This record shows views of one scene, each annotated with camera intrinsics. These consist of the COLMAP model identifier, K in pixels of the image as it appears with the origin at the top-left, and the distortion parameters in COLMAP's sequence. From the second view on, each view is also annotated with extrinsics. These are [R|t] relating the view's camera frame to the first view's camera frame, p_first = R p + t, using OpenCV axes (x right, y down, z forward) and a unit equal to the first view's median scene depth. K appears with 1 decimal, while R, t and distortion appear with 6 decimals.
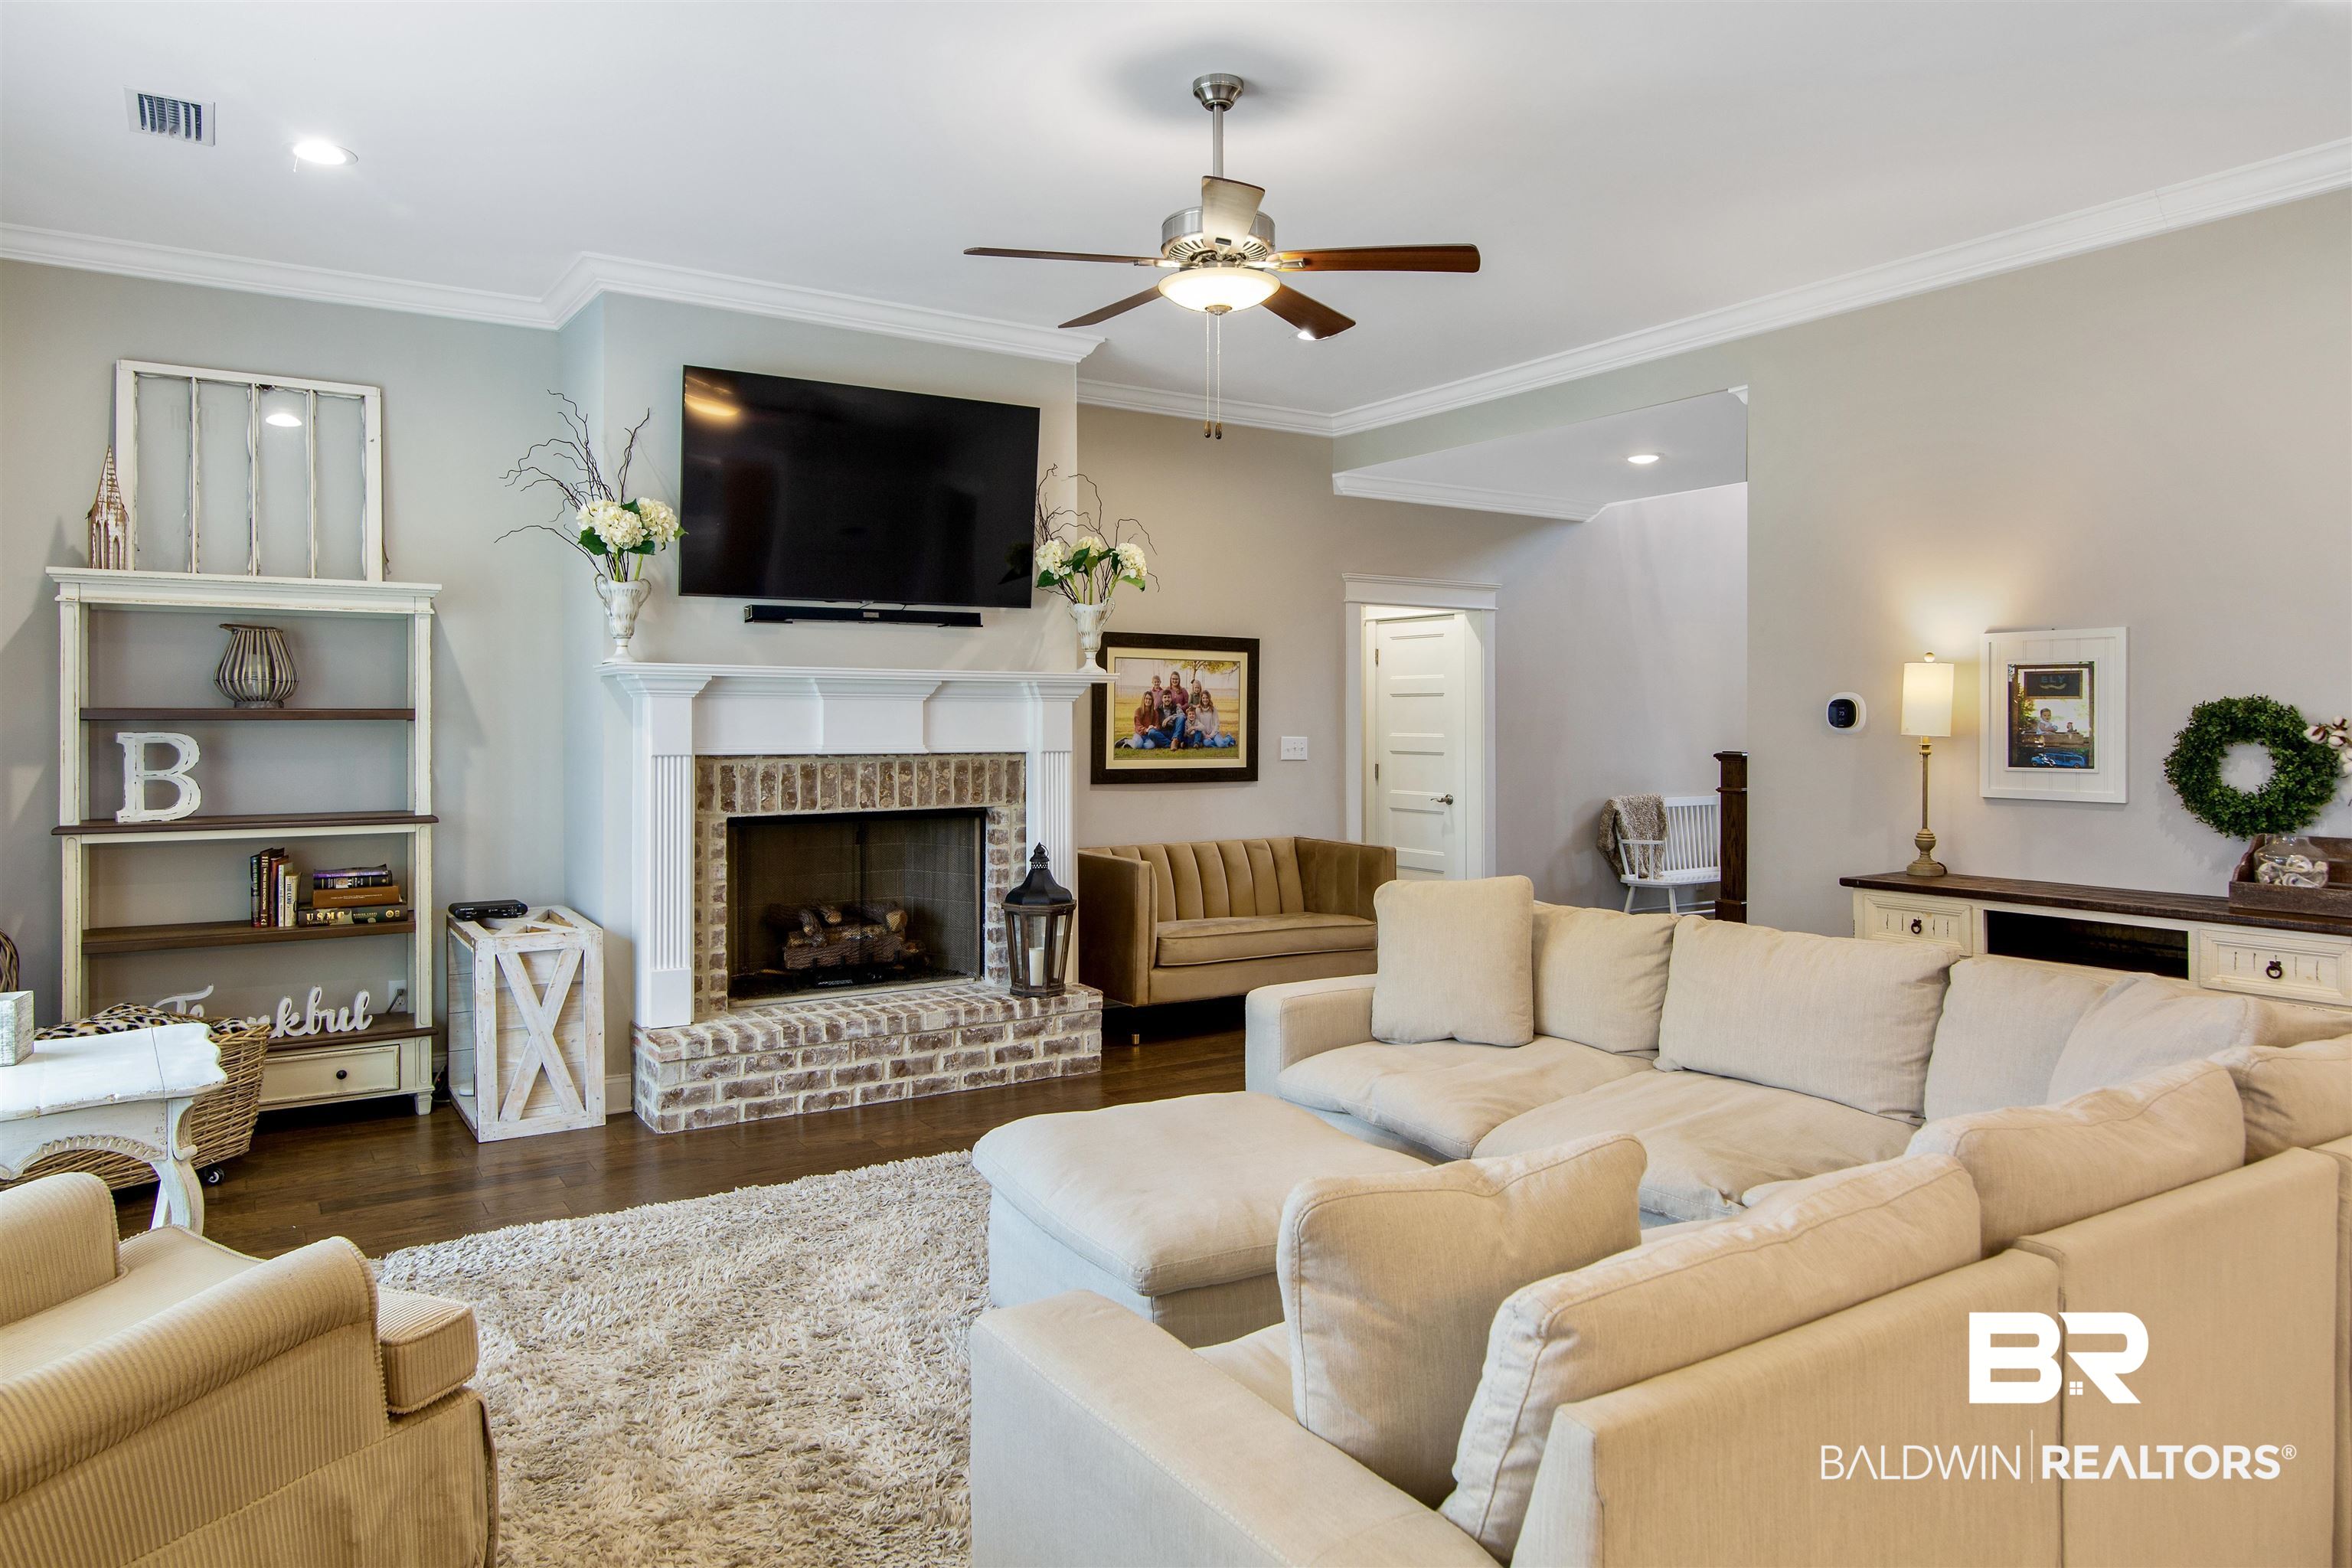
lens RADIAL K [[1465.0, 0, 1174.4], [0, 1465.0, 737.1], [0, 0, 1]] dist [-0.001887, 0.000558]
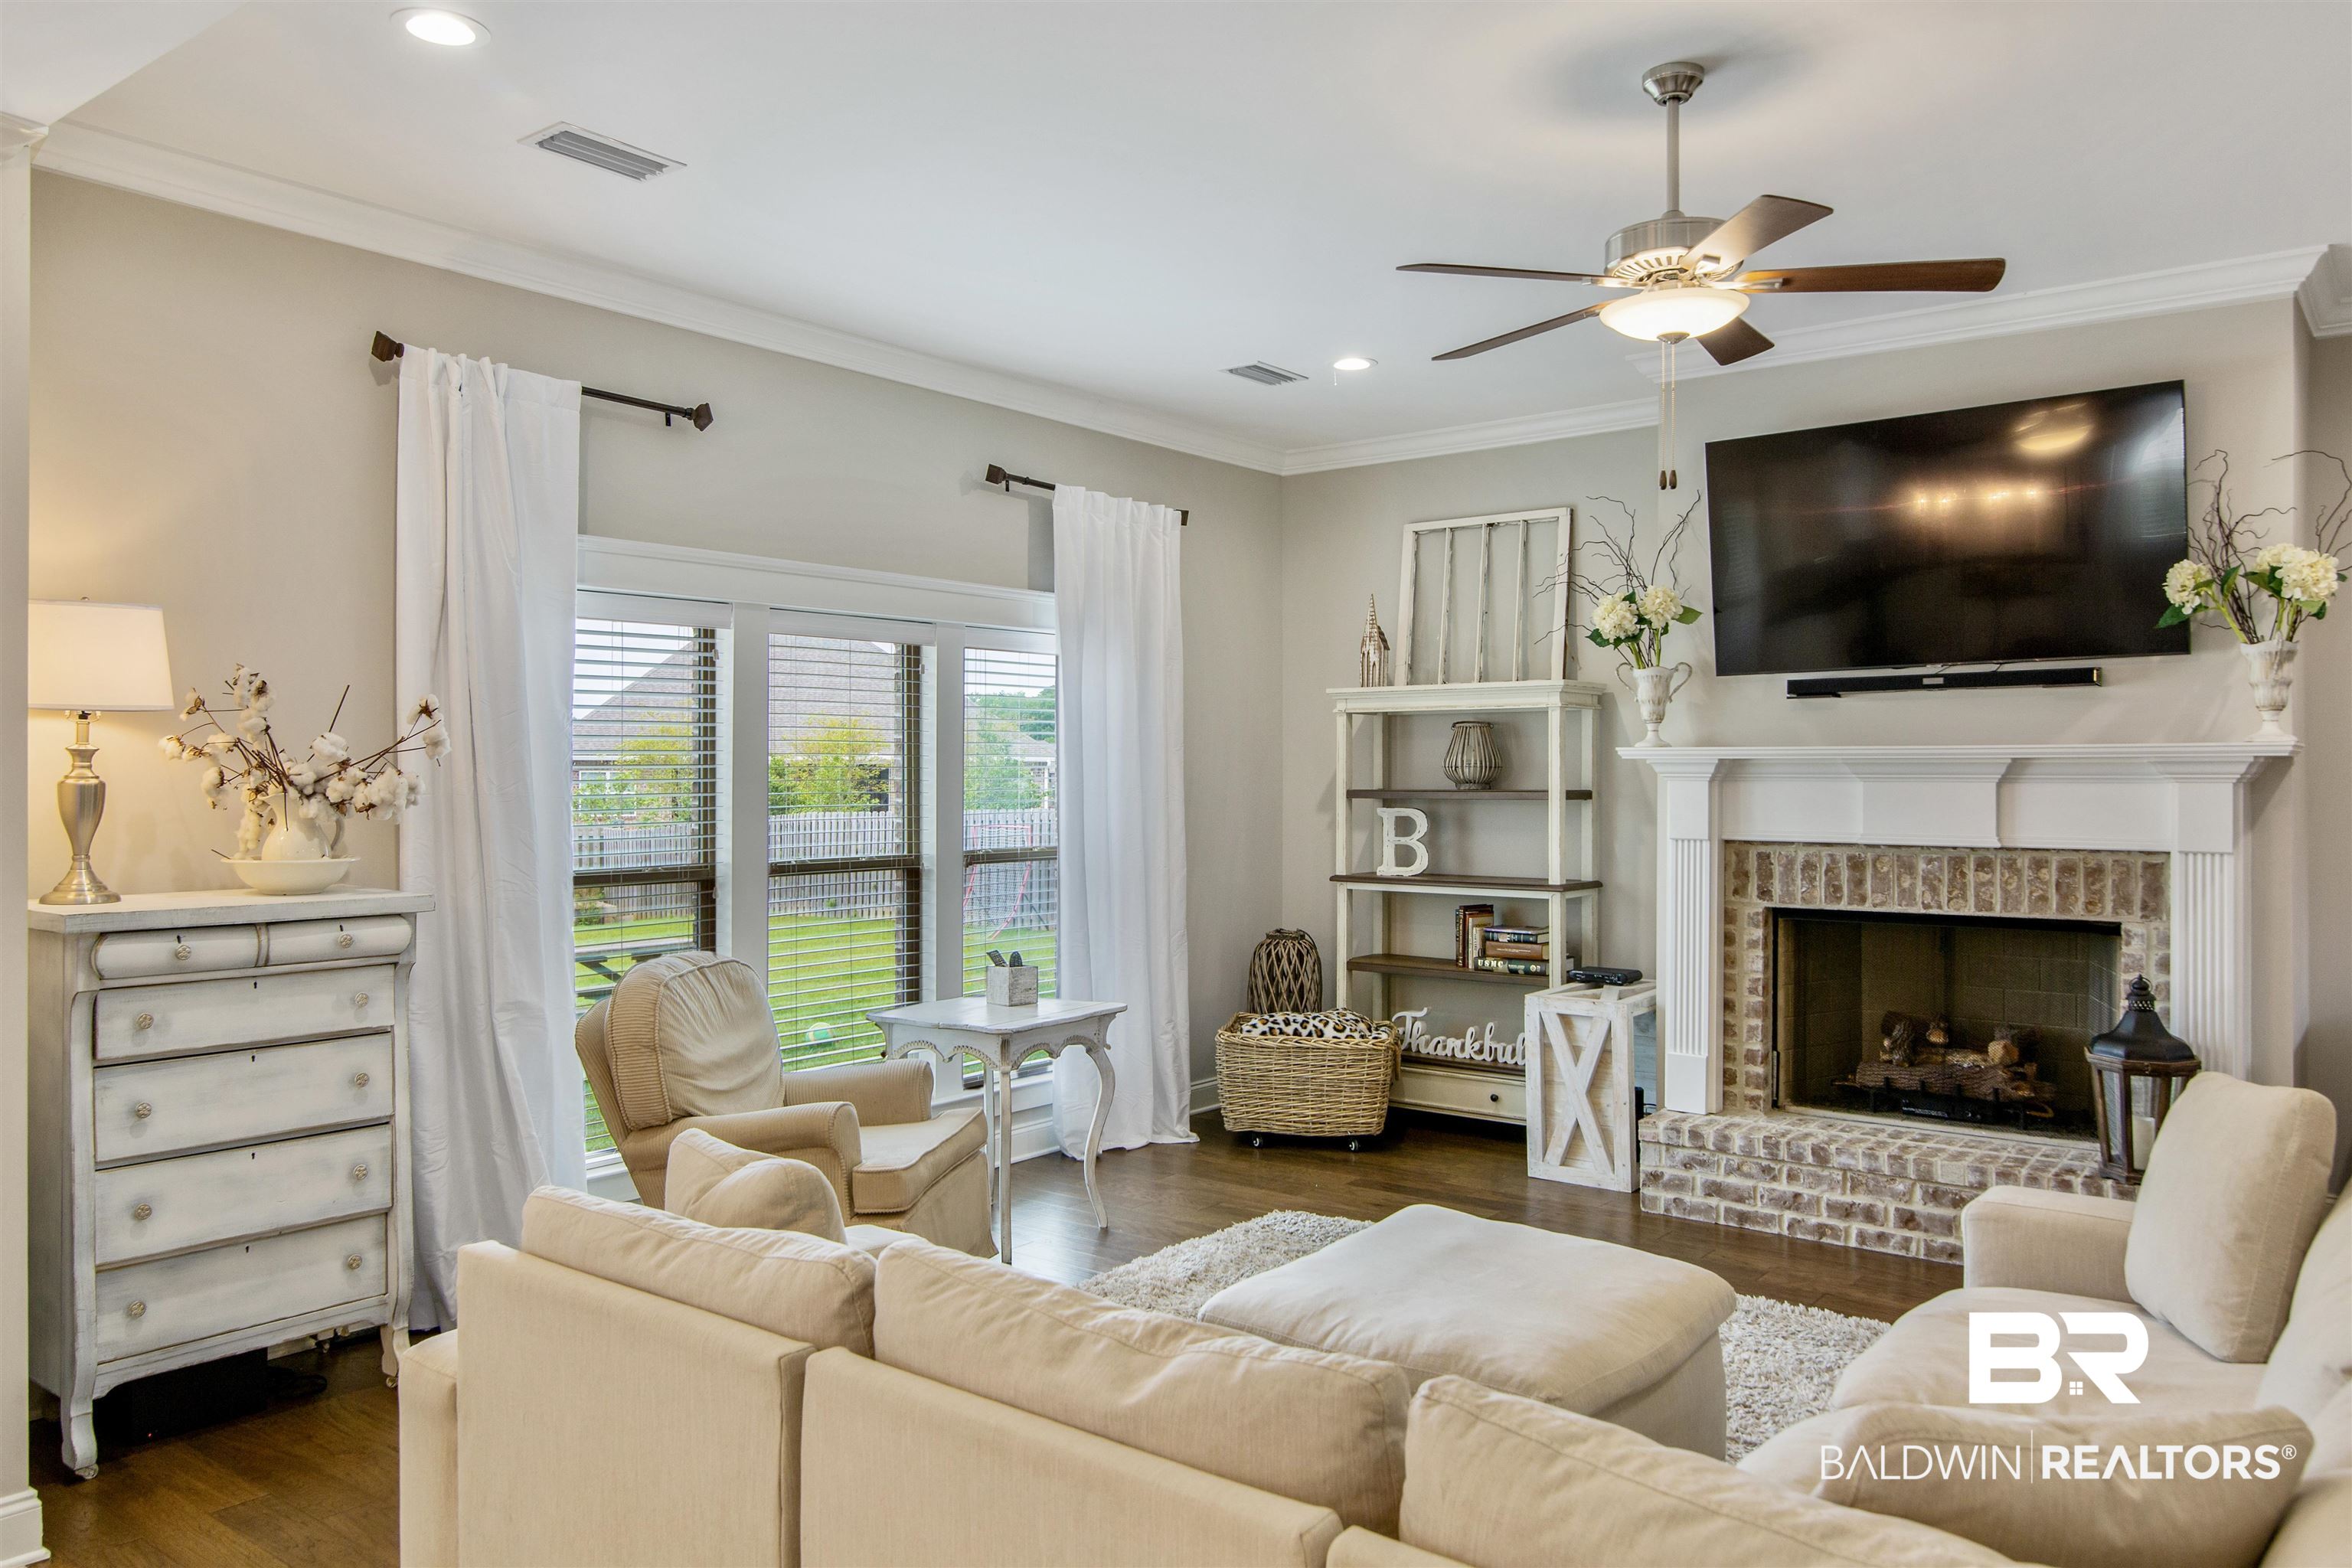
lens RADIAL K [[1700.9, 0, 1176.0], [0, 1700.9, 784.0], [0, 0, 1]] dist [0.004975, 0.001609]
pose [[0.325455, 0.003298, -0.945552, 0.611176], [-0.010300, 0.999947, -0.000058, -0.020494], [0.945501, 0.009758, 0.325472, 0.283454]]
